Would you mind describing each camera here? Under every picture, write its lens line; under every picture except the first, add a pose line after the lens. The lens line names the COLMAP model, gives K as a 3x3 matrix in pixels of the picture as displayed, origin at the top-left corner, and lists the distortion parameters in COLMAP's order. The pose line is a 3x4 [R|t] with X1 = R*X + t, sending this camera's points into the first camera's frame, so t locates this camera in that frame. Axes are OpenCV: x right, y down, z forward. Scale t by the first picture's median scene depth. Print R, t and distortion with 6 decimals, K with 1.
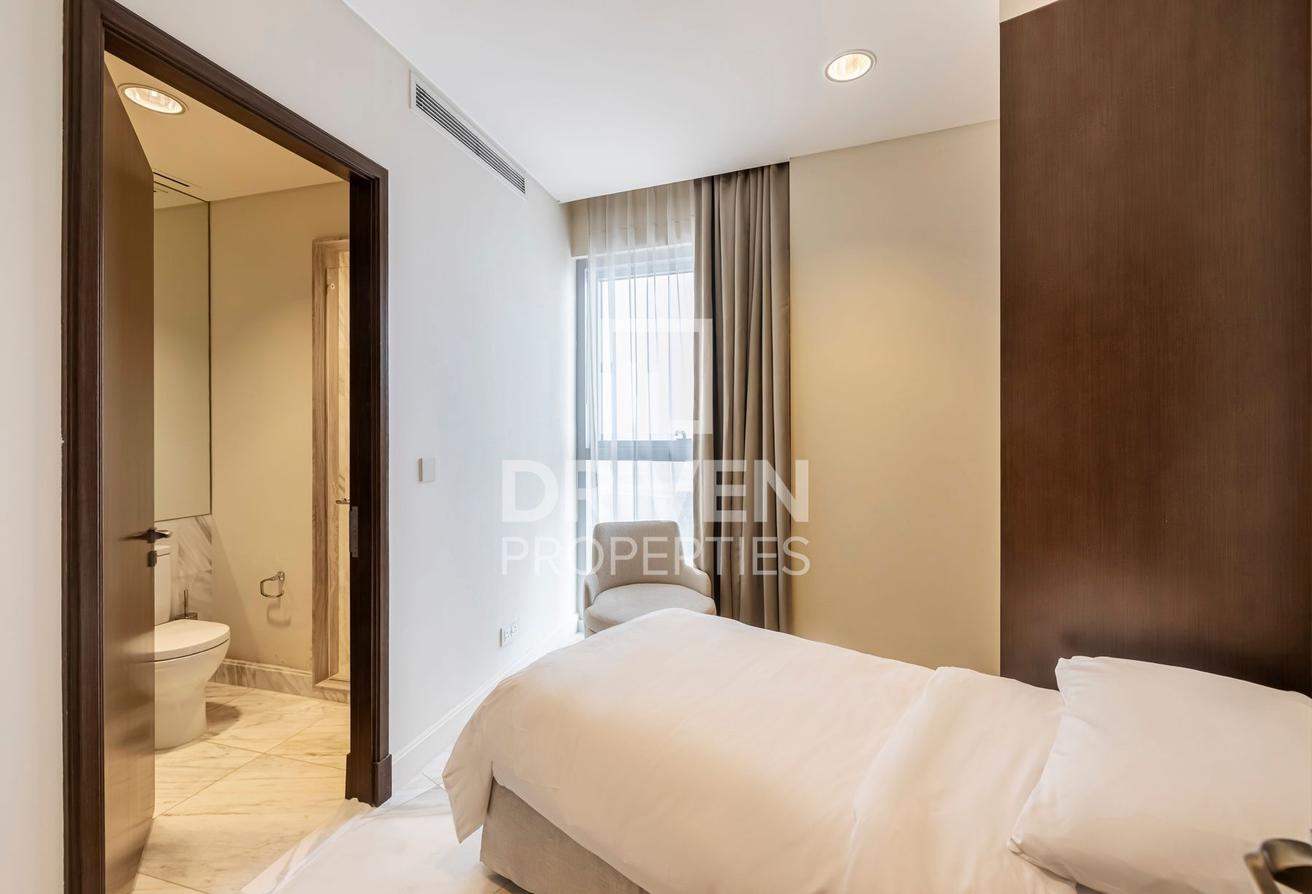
lens RADIAL K [[566.0, 0, 661.5], [0, 566.0, 436.7], [0, 0, 1]] dist [0.000303, 0.000536]
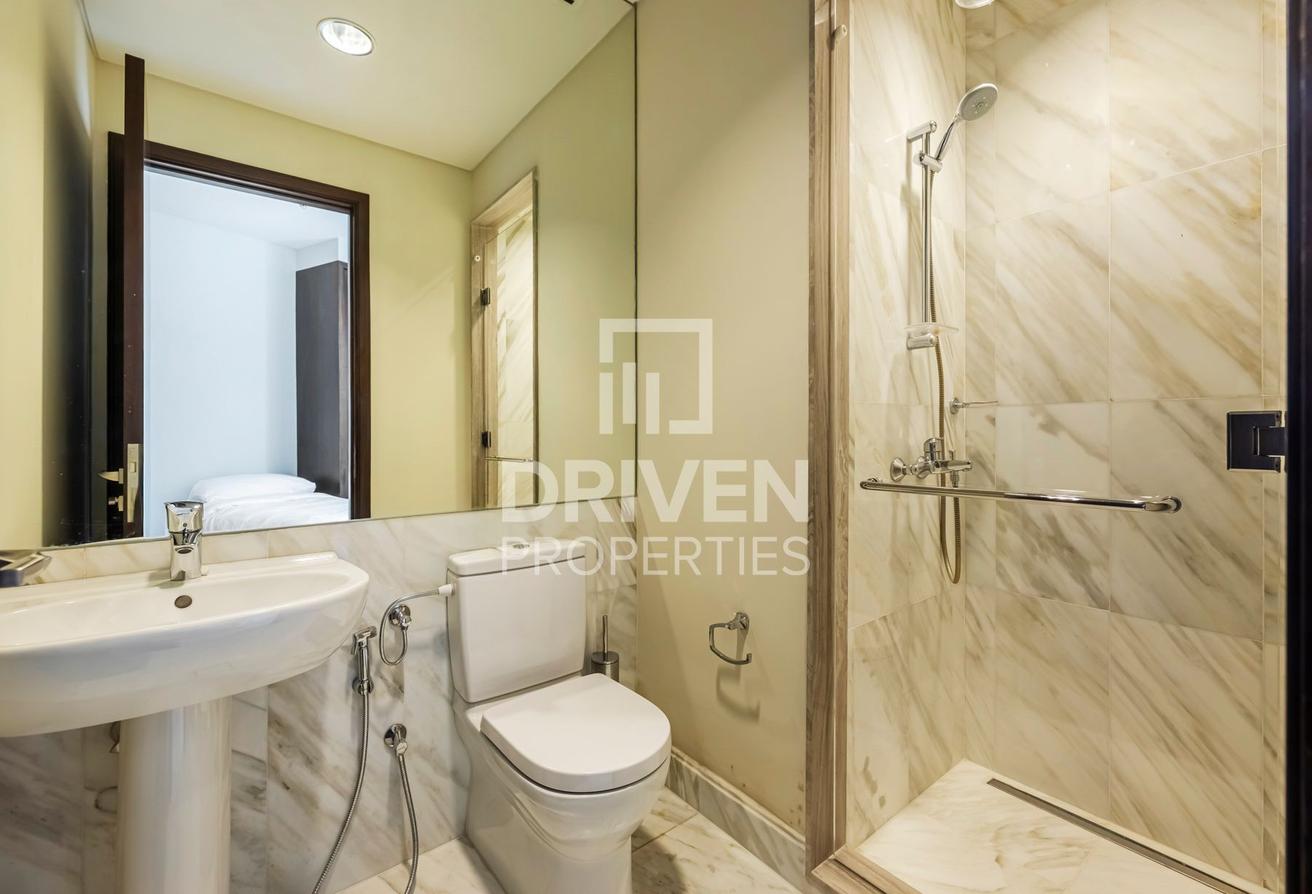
lens RADIAL K [[566.0, 0, 653.6], [0, 566.0, 440.2], [0, 0, 1]] dist [0.000303, 0.000536]
pose [[0.812285, 0.006158, -0.583228, -0.434640], [-0.004728, 0.999981, 0.003973, 0.075695], [0.583241, -0.000470, 0.812299, 0.526208]]
